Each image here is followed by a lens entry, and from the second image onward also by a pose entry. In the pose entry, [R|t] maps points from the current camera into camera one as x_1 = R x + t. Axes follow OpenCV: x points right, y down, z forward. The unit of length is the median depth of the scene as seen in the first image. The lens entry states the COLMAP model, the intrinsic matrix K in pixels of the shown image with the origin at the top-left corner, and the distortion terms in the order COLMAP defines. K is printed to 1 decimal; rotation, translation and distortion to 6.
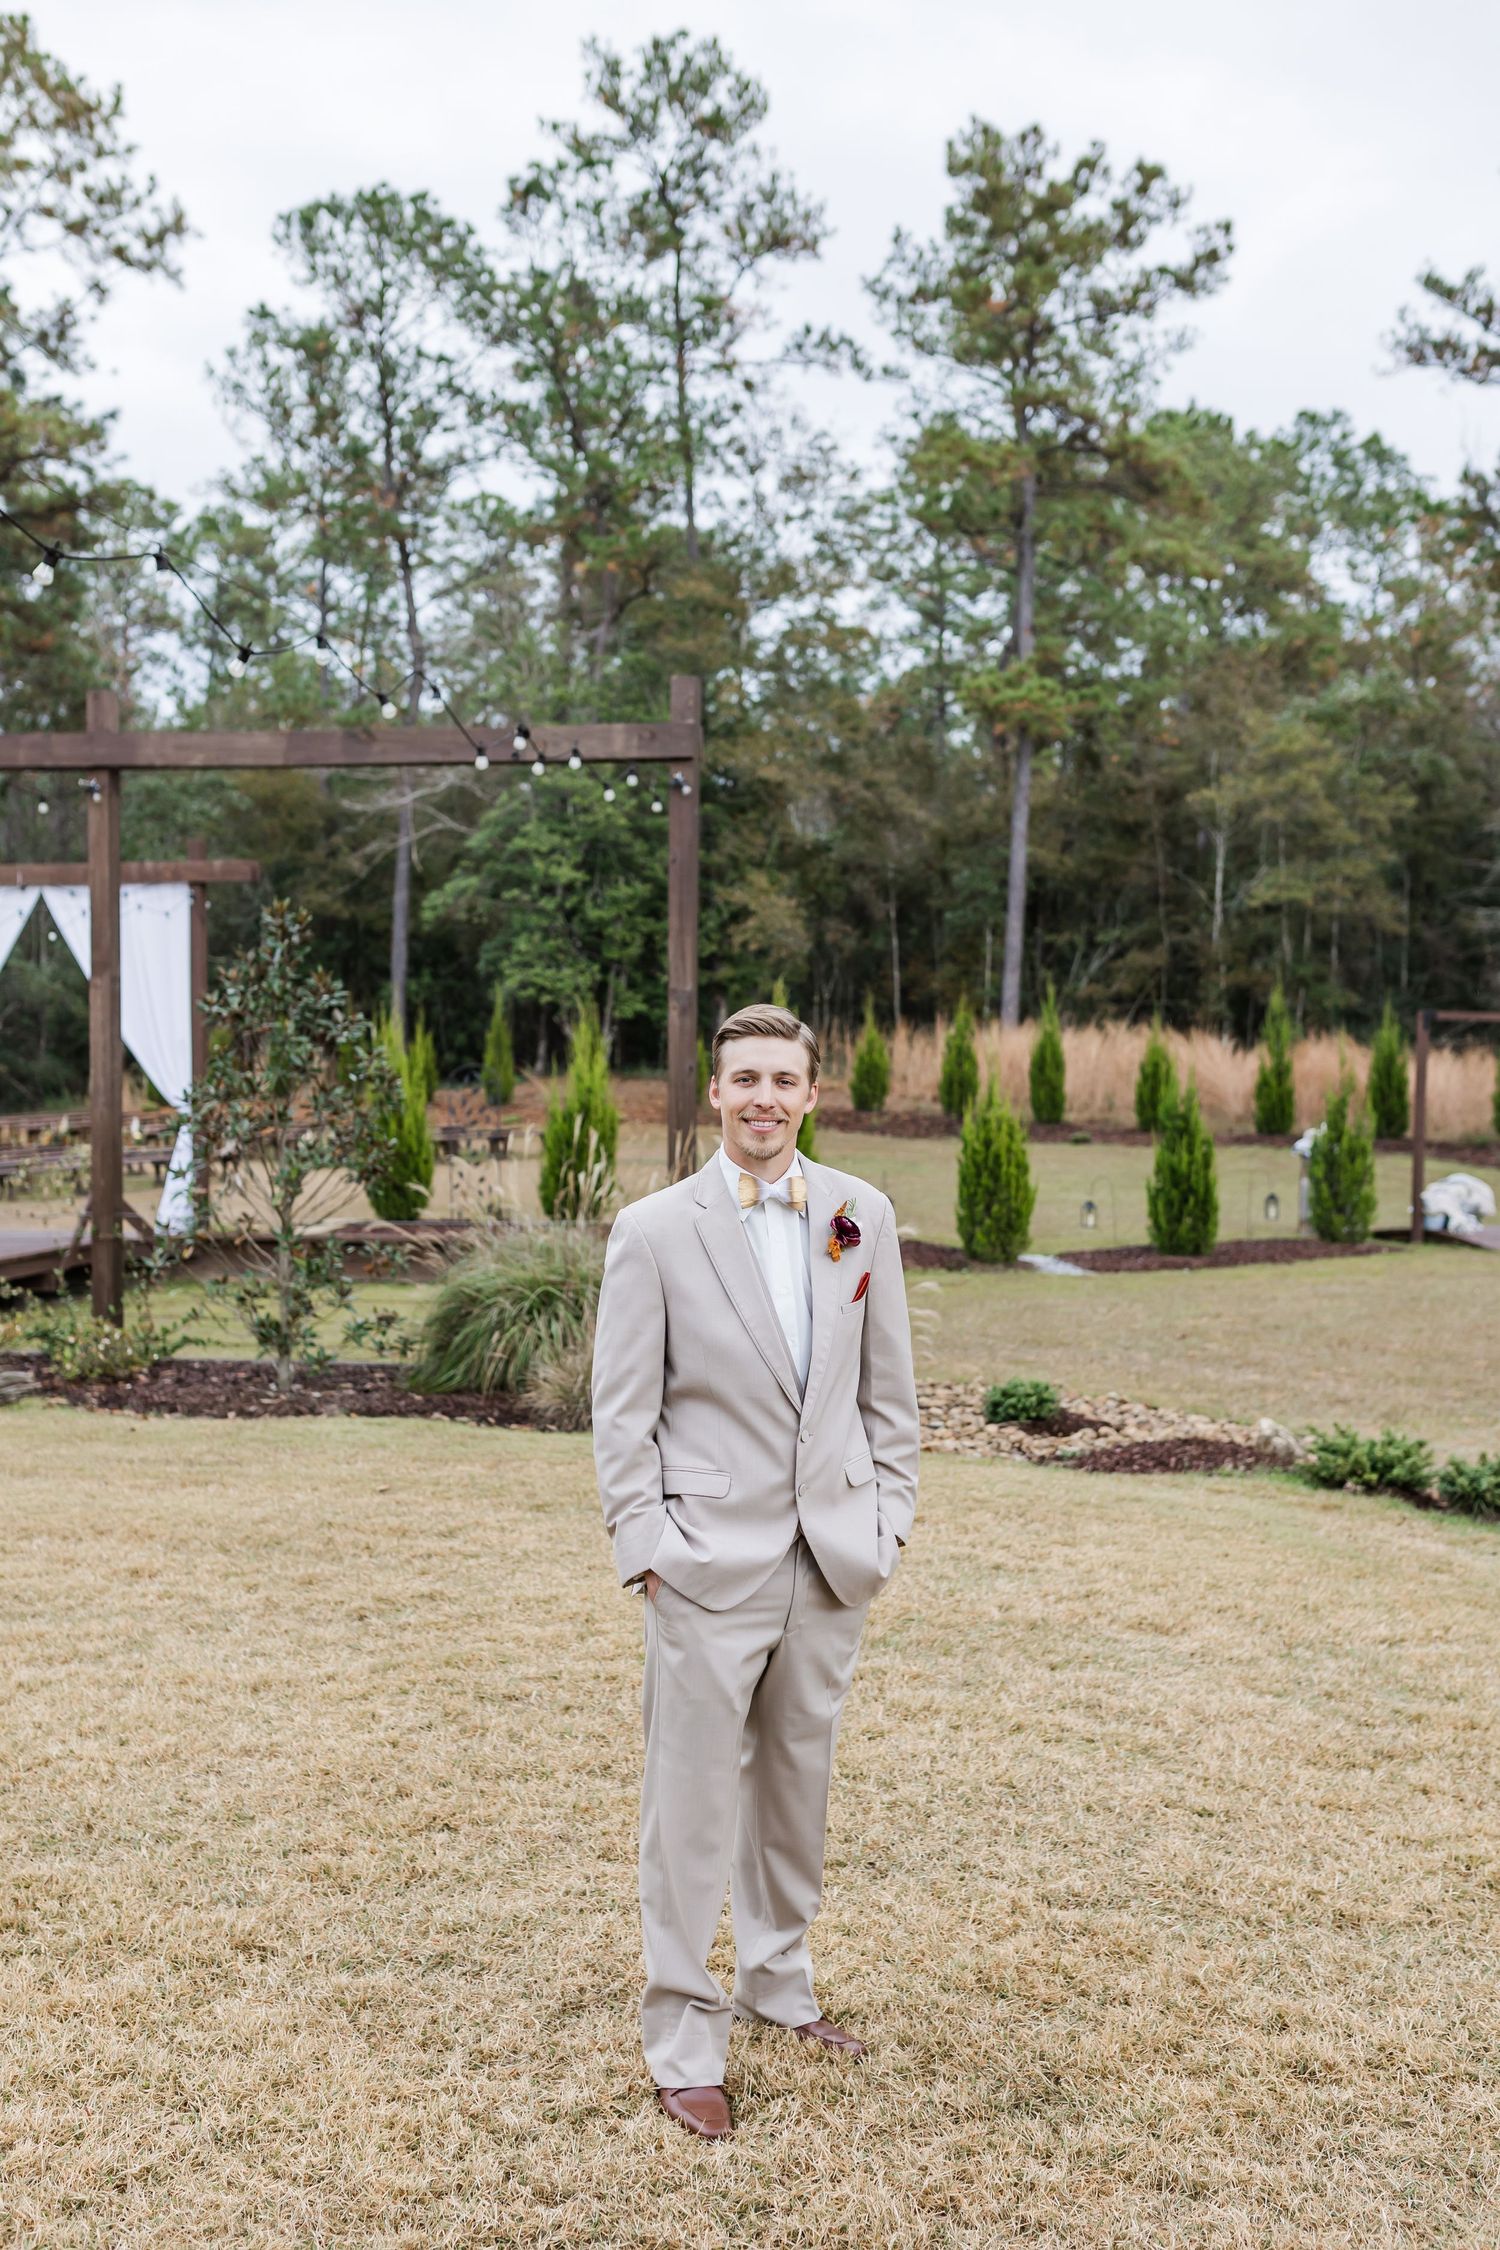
lens RADIAL K [[2330.9, 0, 683.5], [0, 2330.9, 1124.0], [0, 0, 1]] dist [-0.001299, -0.018420]
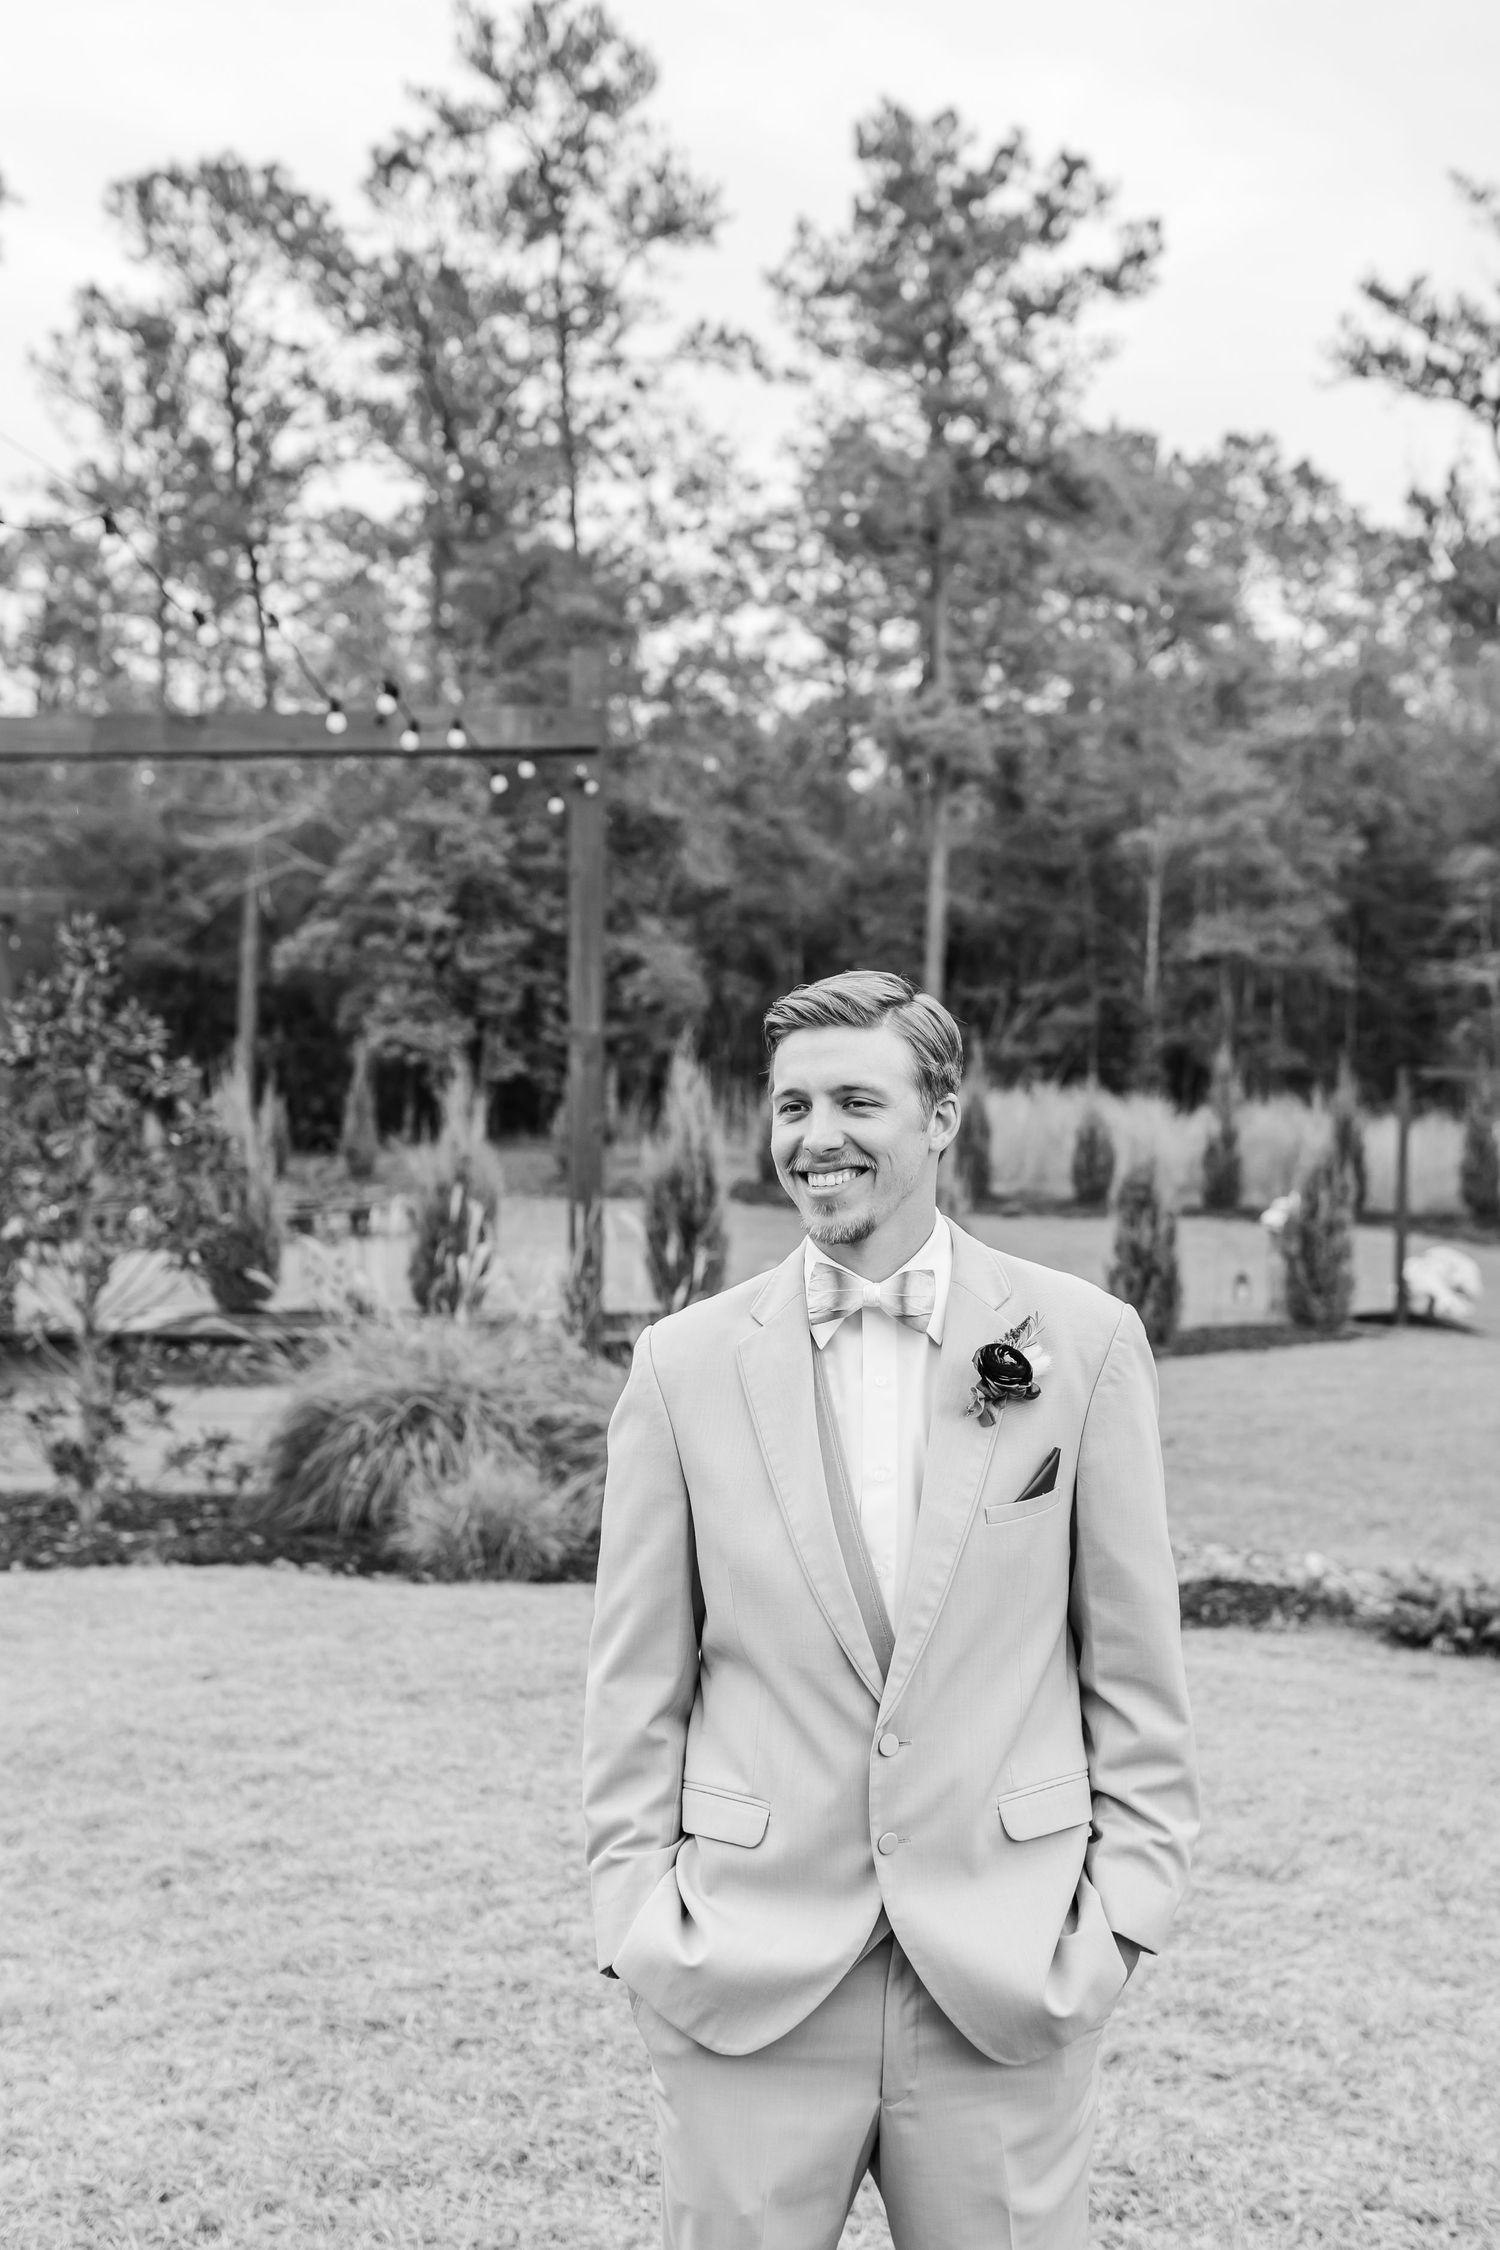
lens RADIAL K [[2285.6, 0, 753.8], [0, 2285.6, 1152.7], [0, 0, 1]] dist [0.003272, -0.016107]
pose [[0.995850, -0.002052, 0.090987, -0.008976], [0.003927, 0.999783, -0.020436, 0.000927], [-0.090925, 0.020708, 0.995642, 0.117367]]
